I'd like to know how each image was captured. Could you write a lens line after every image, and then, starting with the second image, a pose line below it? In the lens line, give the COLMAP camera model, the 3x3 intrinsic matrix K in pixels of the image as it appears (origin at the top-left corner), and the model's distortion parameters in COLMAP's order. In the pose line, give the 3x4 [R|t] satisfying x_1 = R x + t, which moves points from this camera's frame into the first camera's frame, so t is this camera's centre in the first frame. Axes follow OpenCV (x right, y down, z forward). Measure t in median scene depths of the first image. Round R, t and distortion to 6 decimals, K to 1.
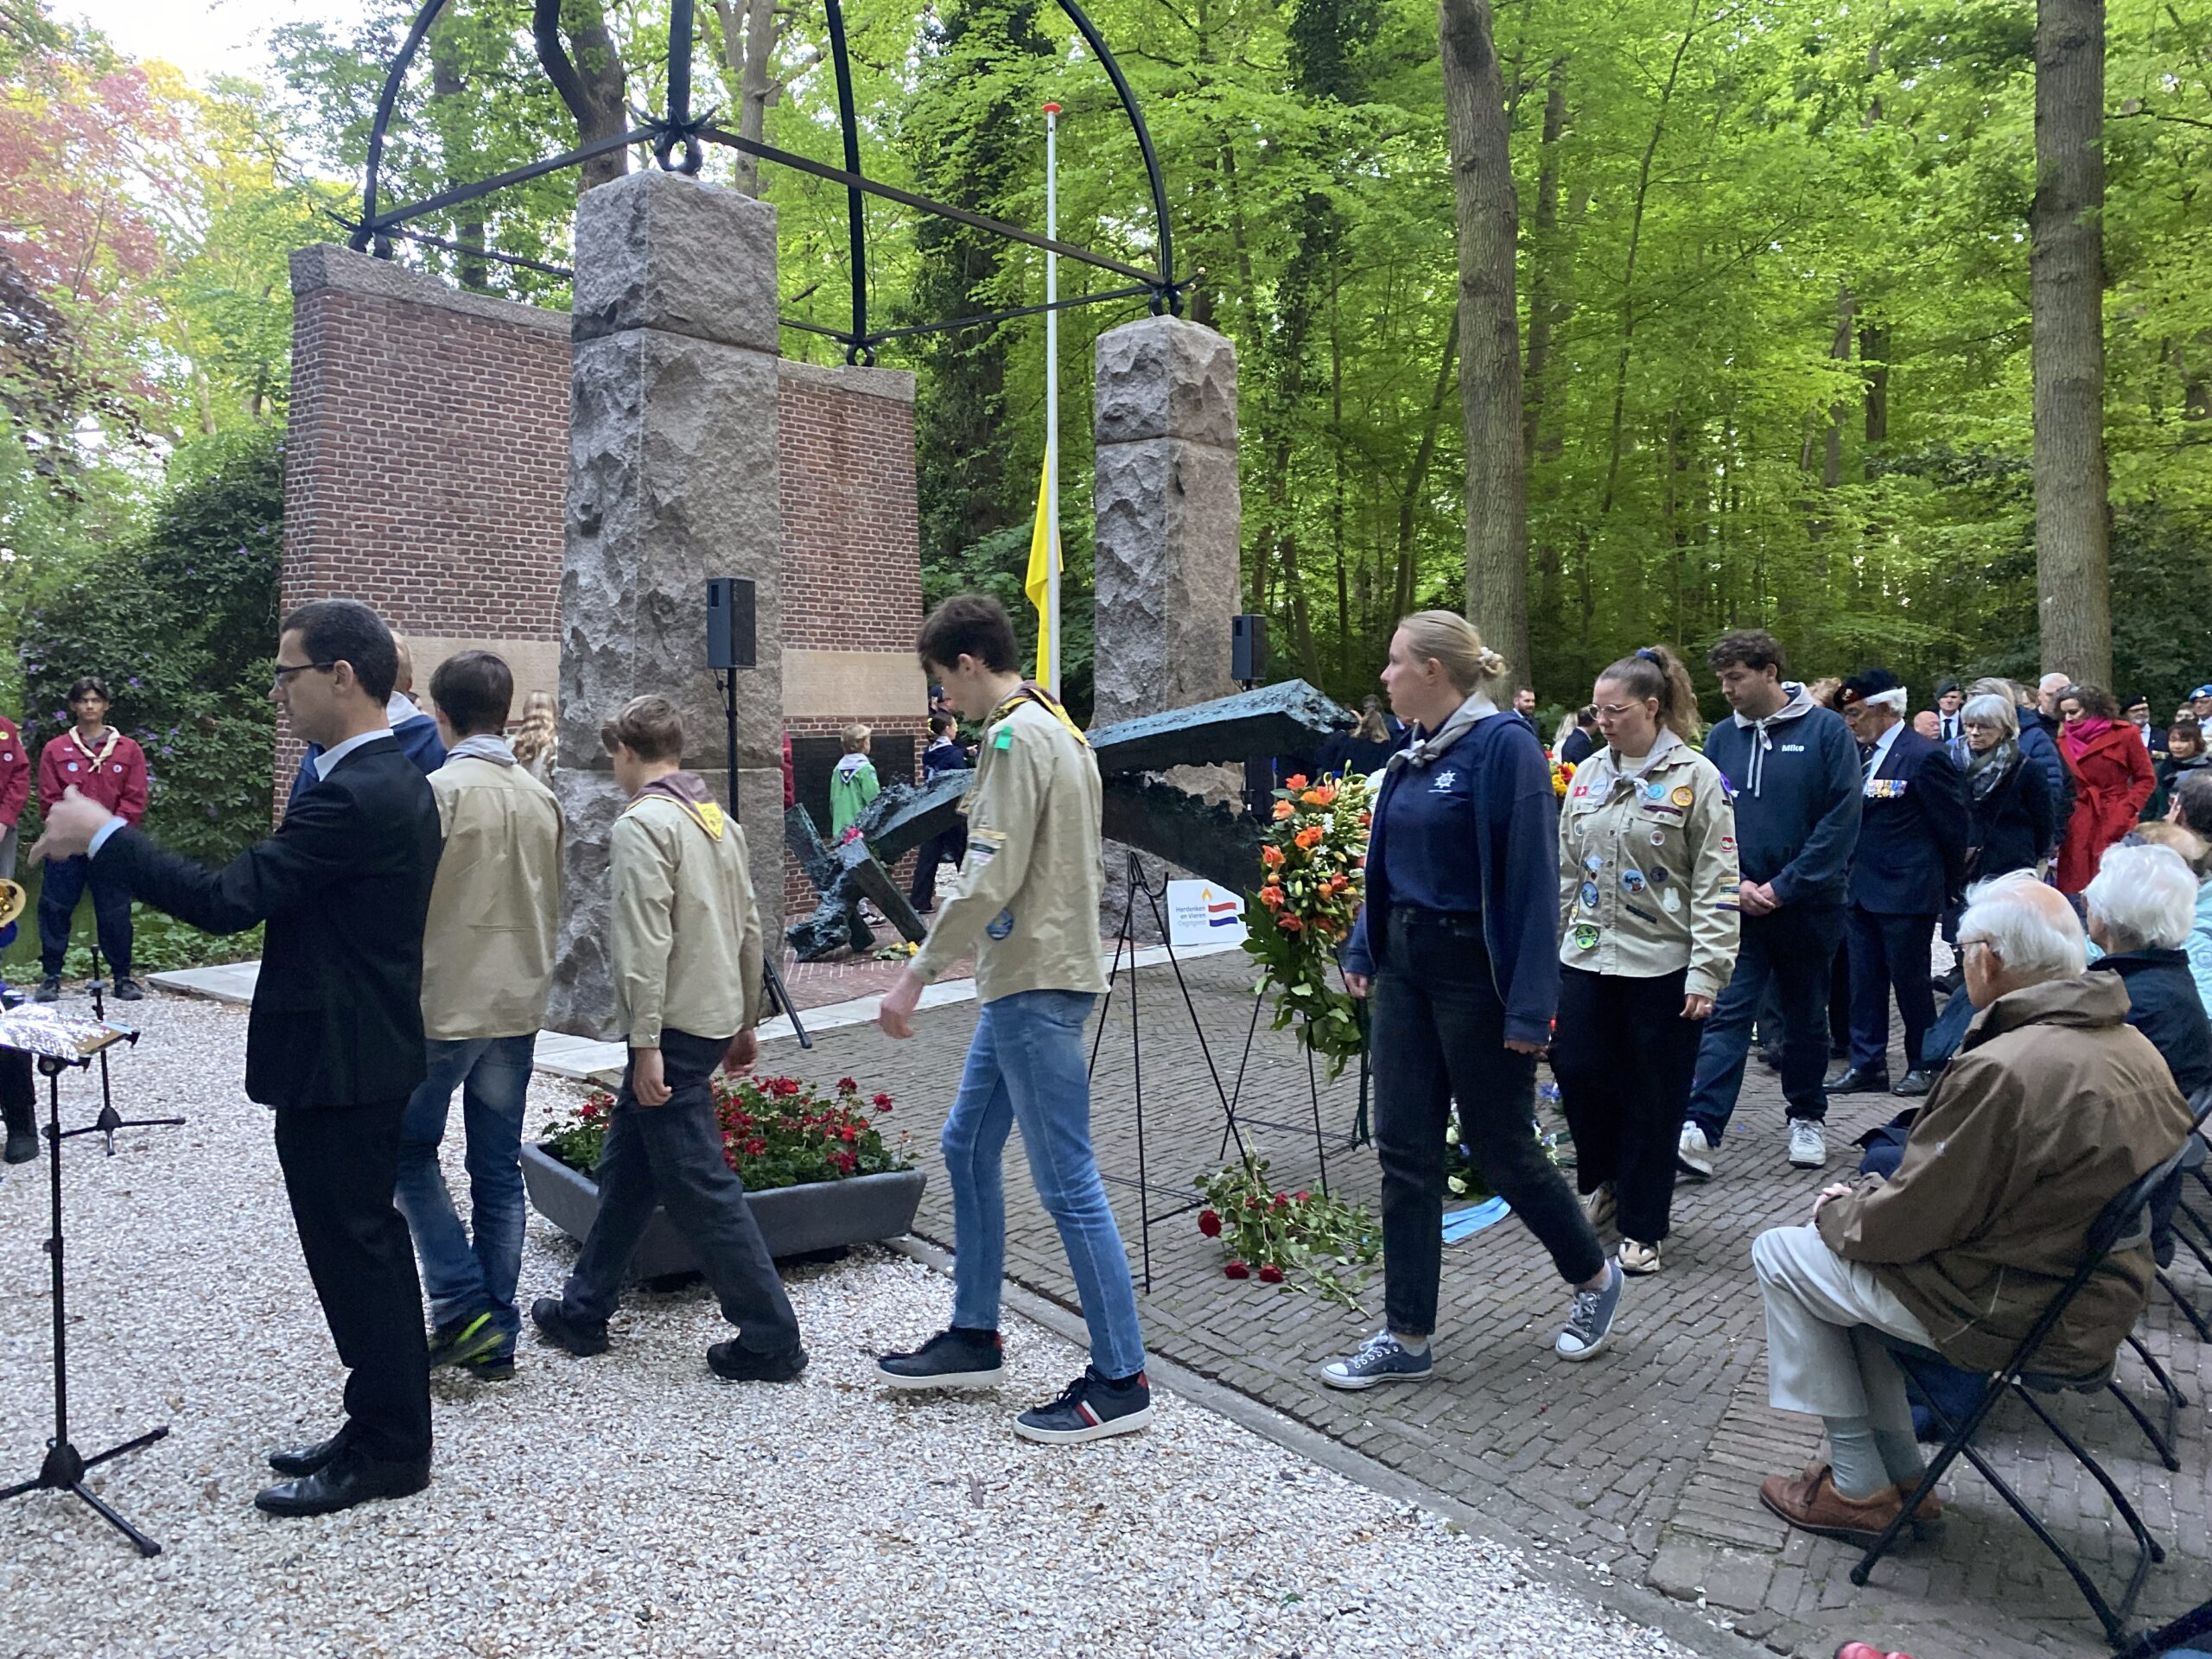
lens RADIAL K [[1670.5, 0, 1063.3], [0, 1670.5, 823.8], [0, 0, 1]] dist [0.089890, -0.143323]
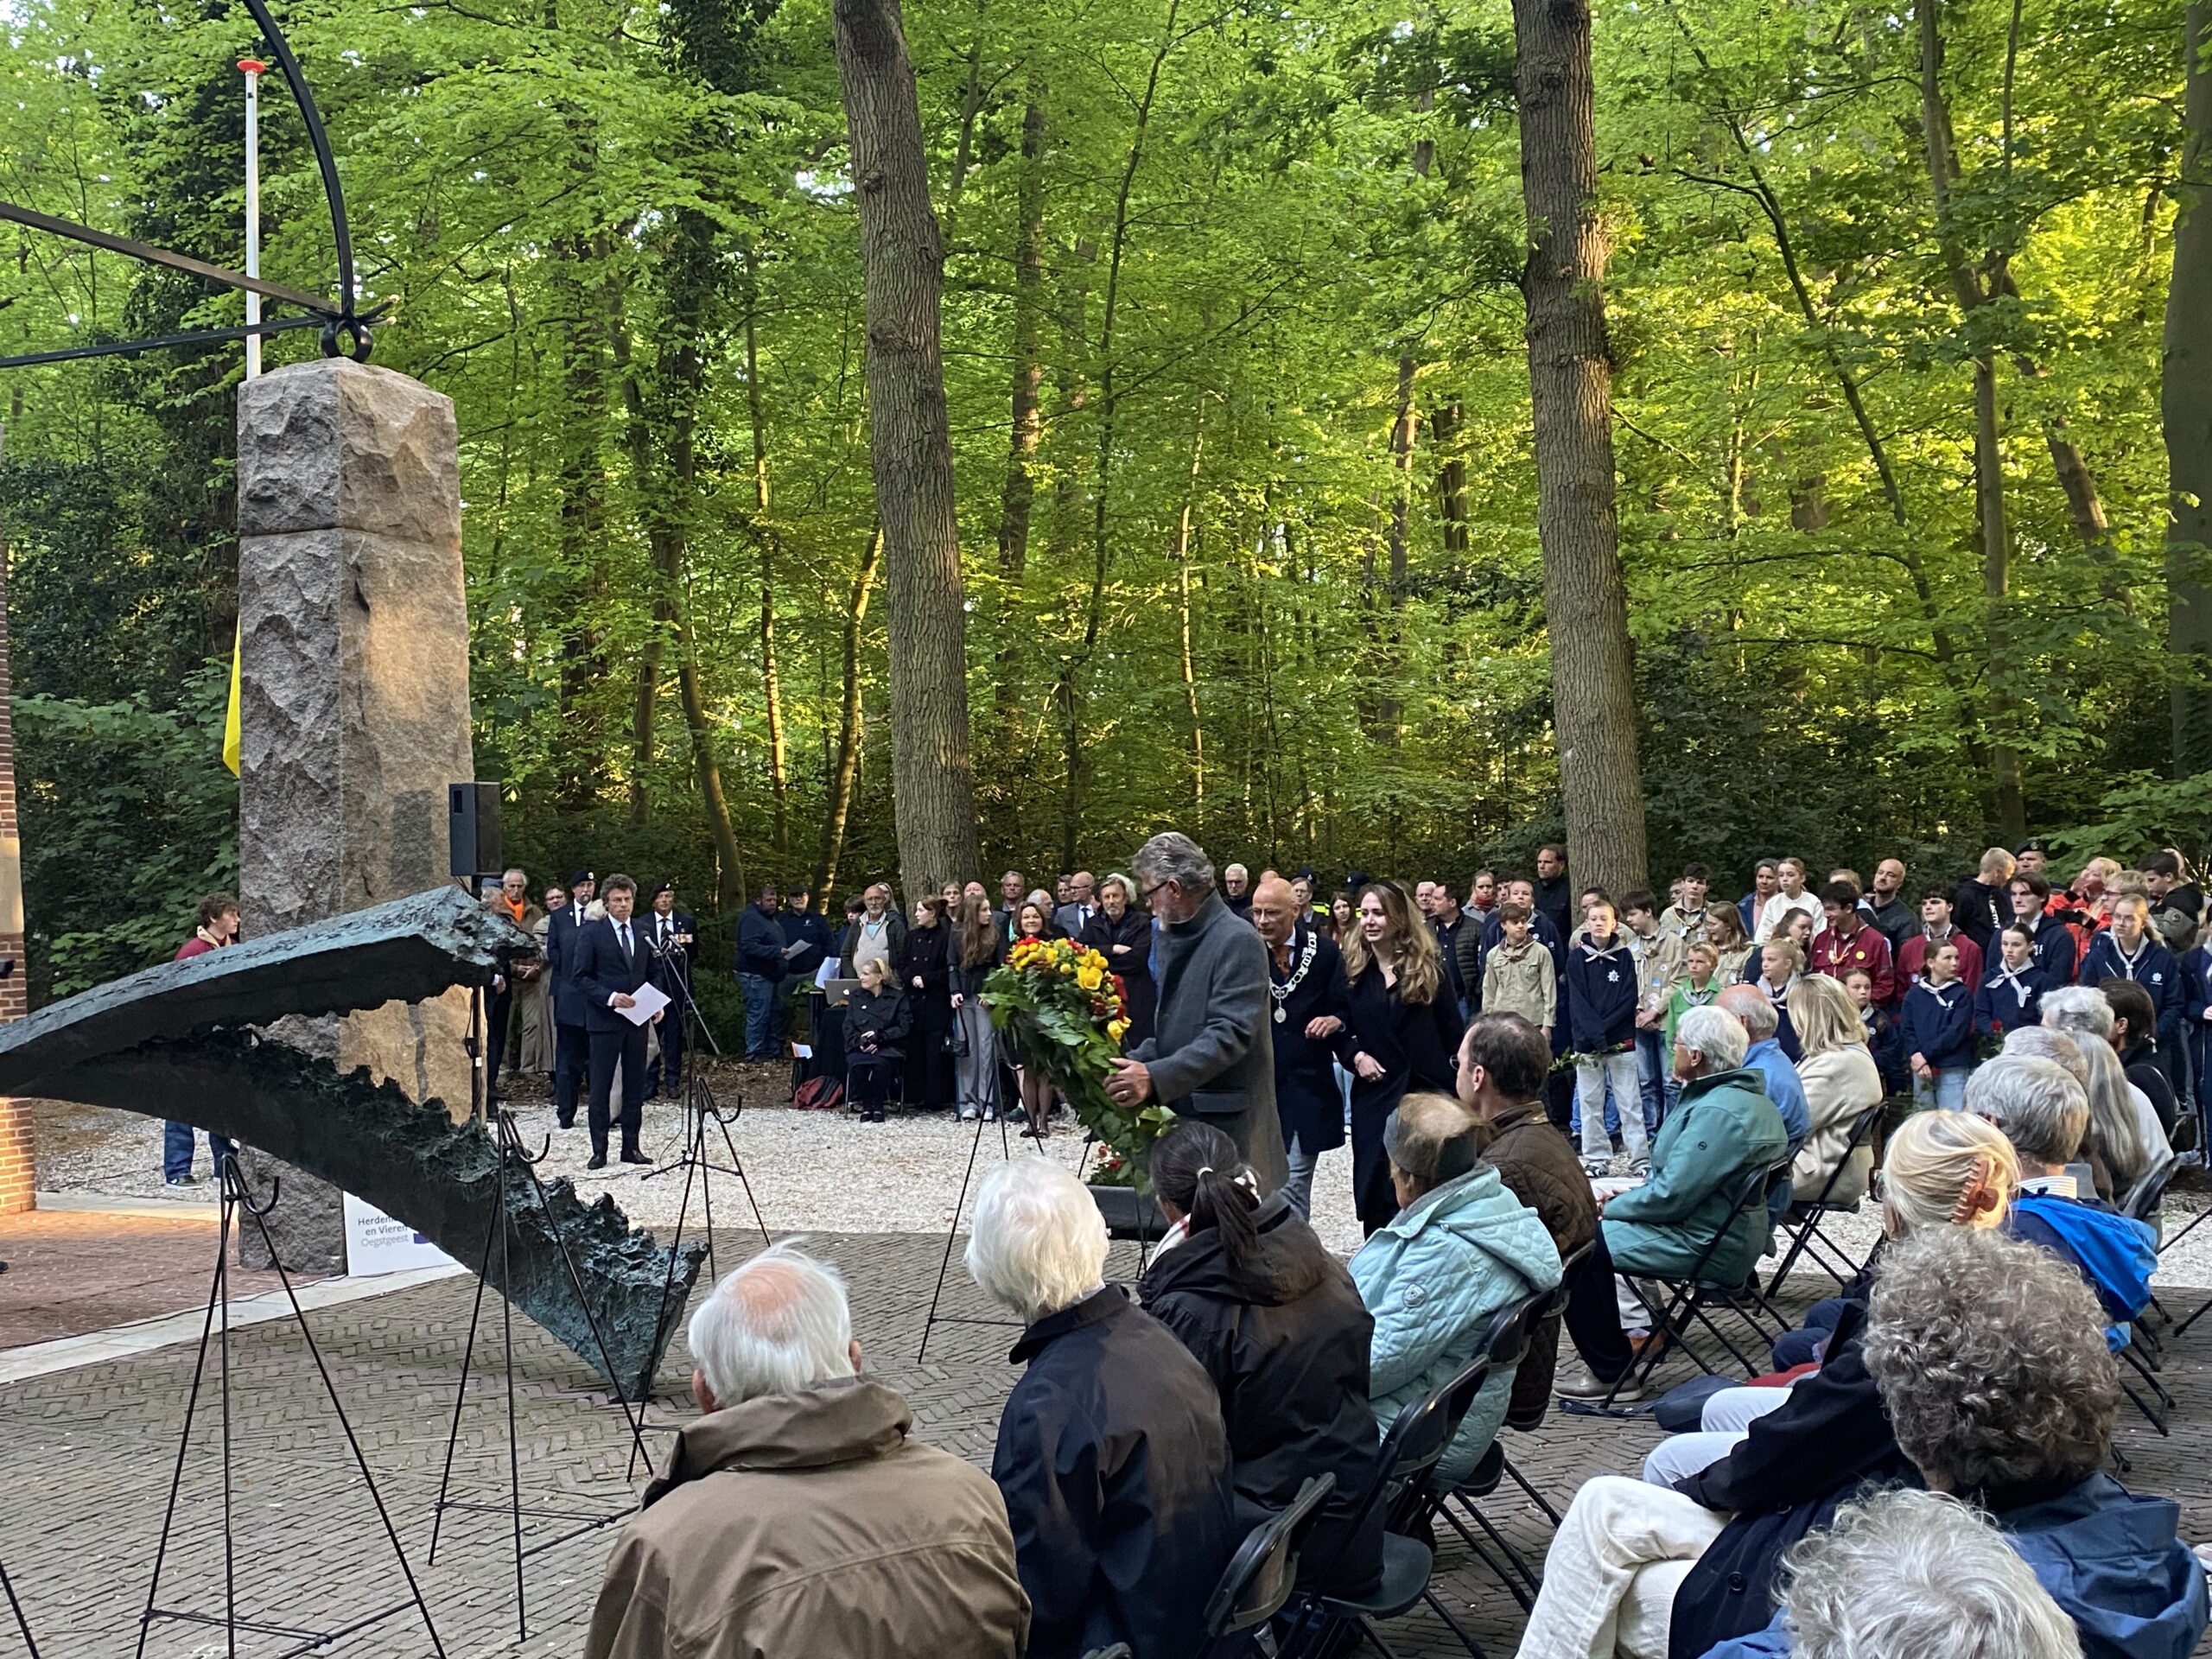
lens RADIAL K [[2258.0, 0, 1076.7], [0, 2258.0, 796.6], [0, 0, 1]] dist [0.153707, -0.419061]
pose [[0.967821, -0.009188, 0.251471, 0.123896], [0.035657, 0.994257, -0.100906, -0.015820], [-0.249099, 0.106625, 0.962591, 0.032526]]
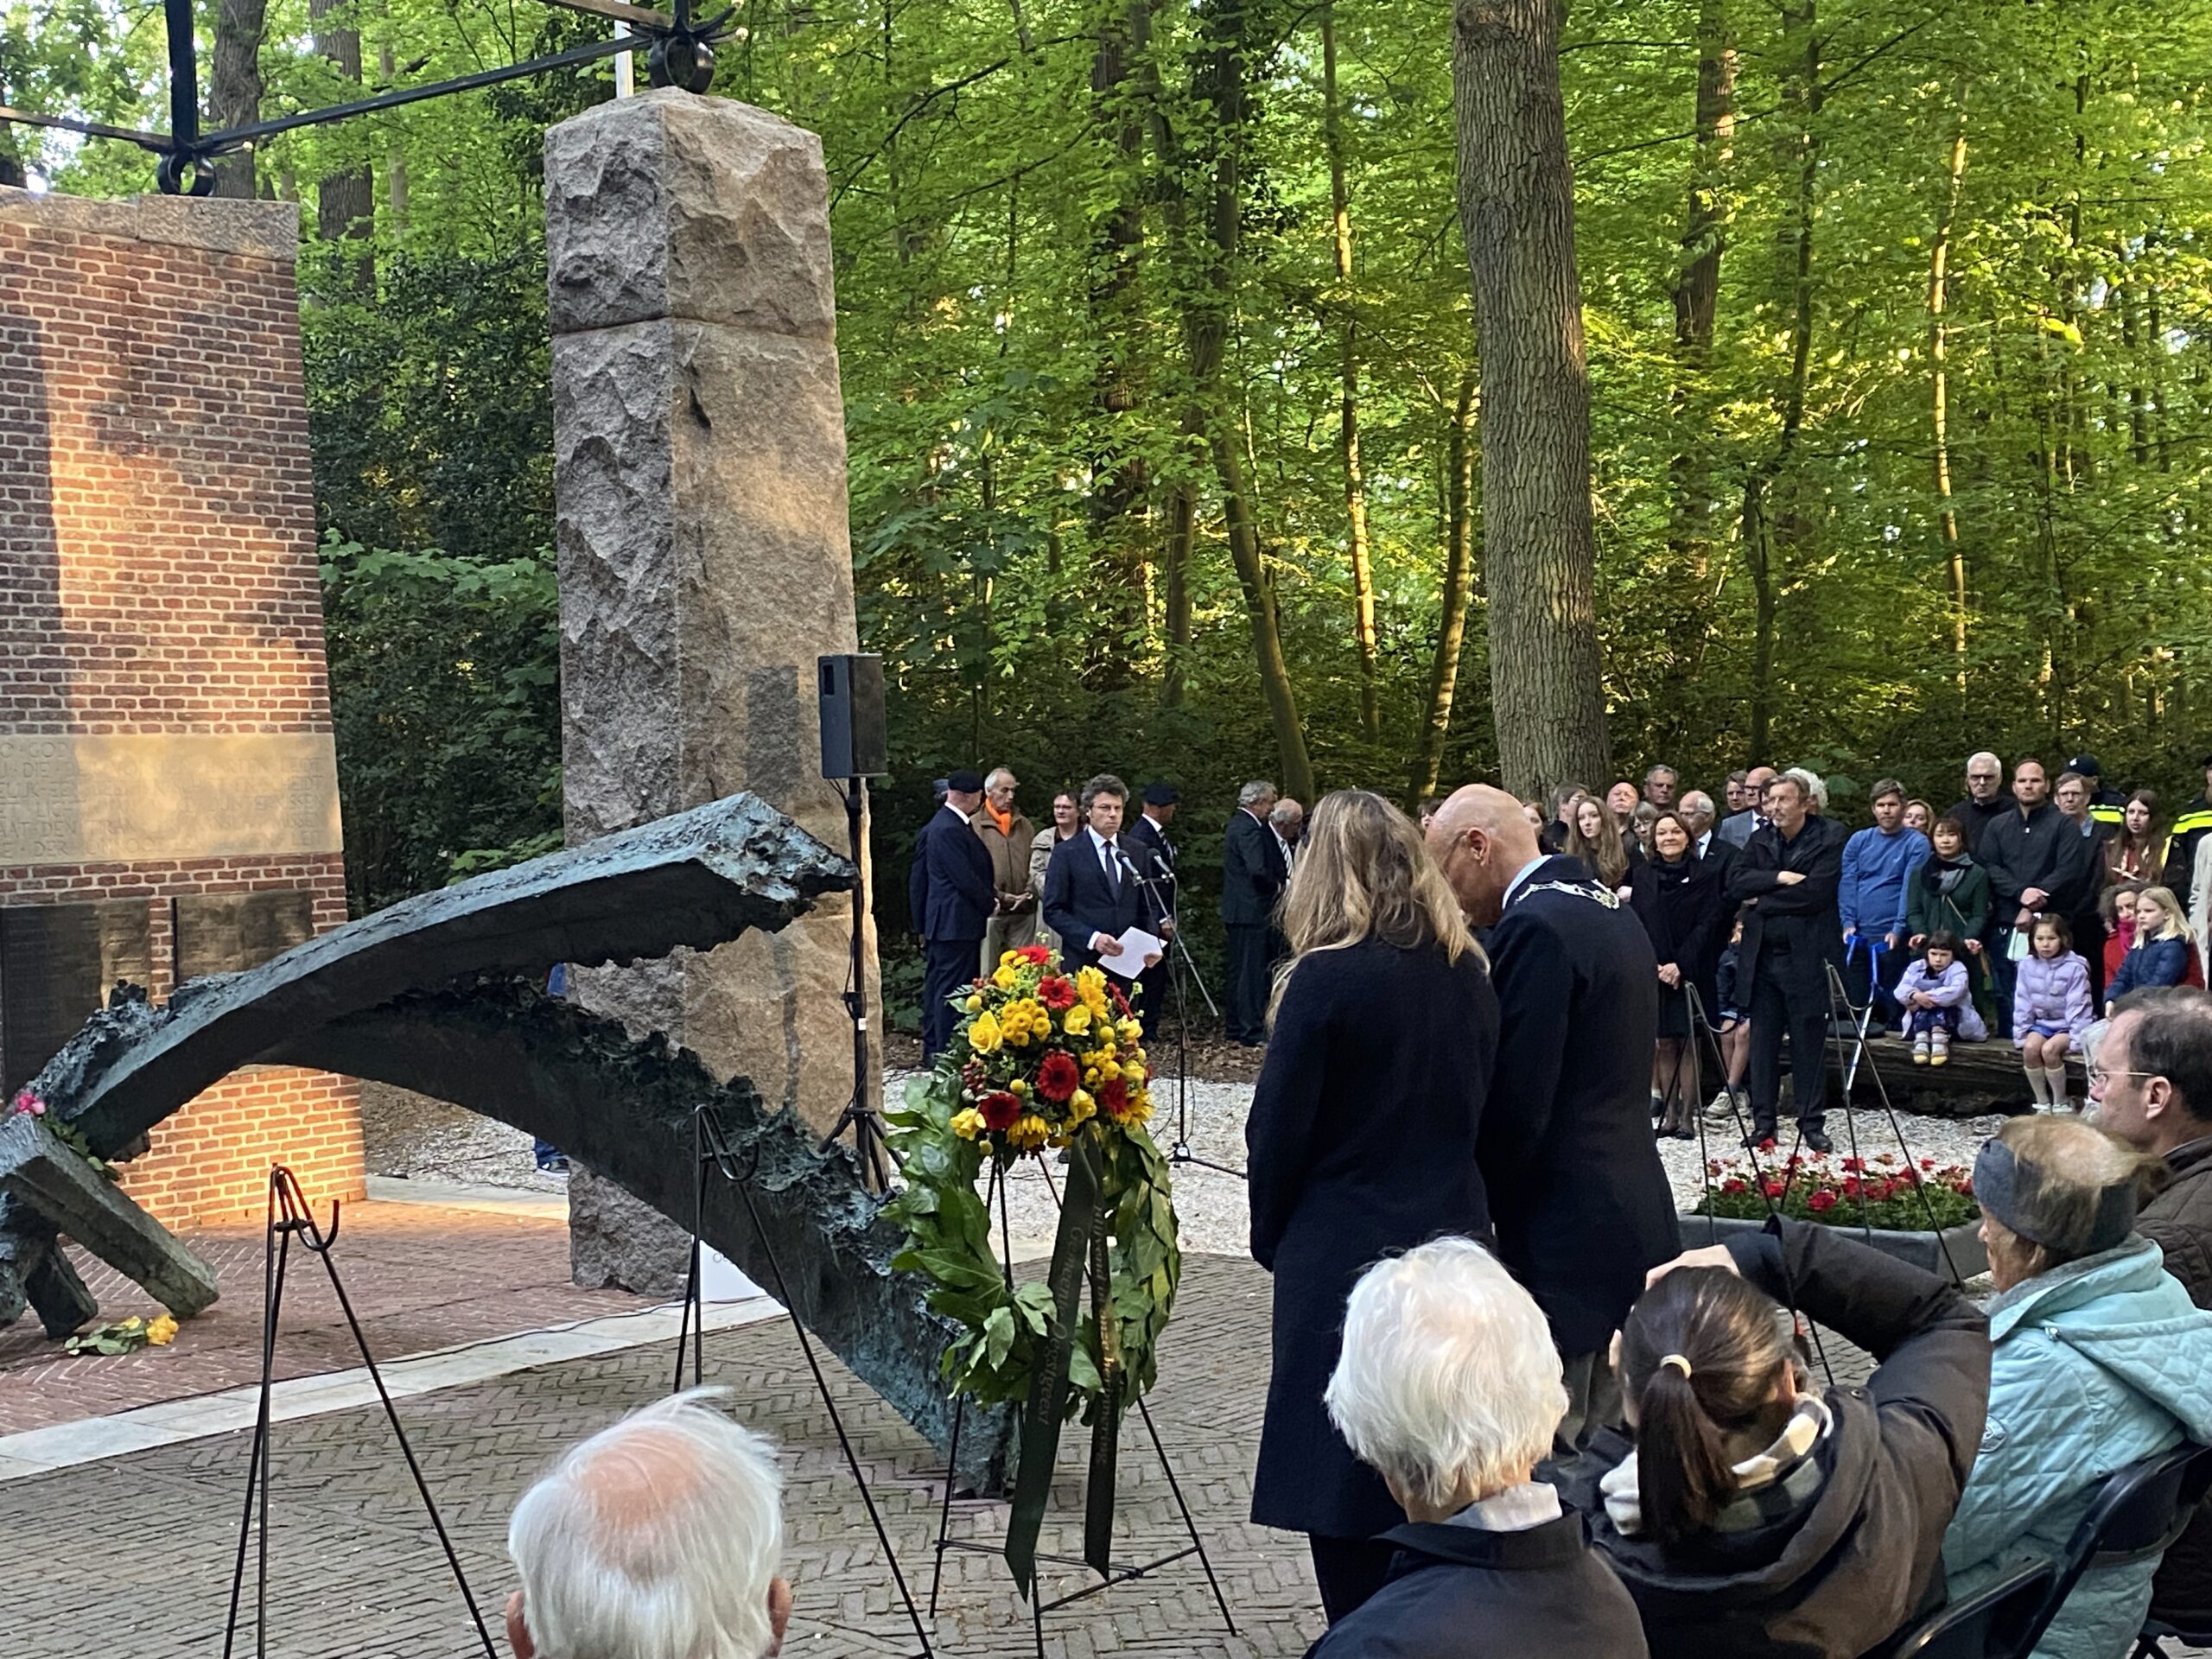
lens RADIAL K [[2967.5, 0, 1106.0], [0, 2967.5, 829.5], [0, 0, 1]] dist [0.209620, -0.695768]
pose [[0.999608, -0.025155, 0.012327, 0.191299], [0.025792, 0.998176, -0.054593, -0.018912], [-0.010931, 0.054889, 0.998433, 0.084401]]
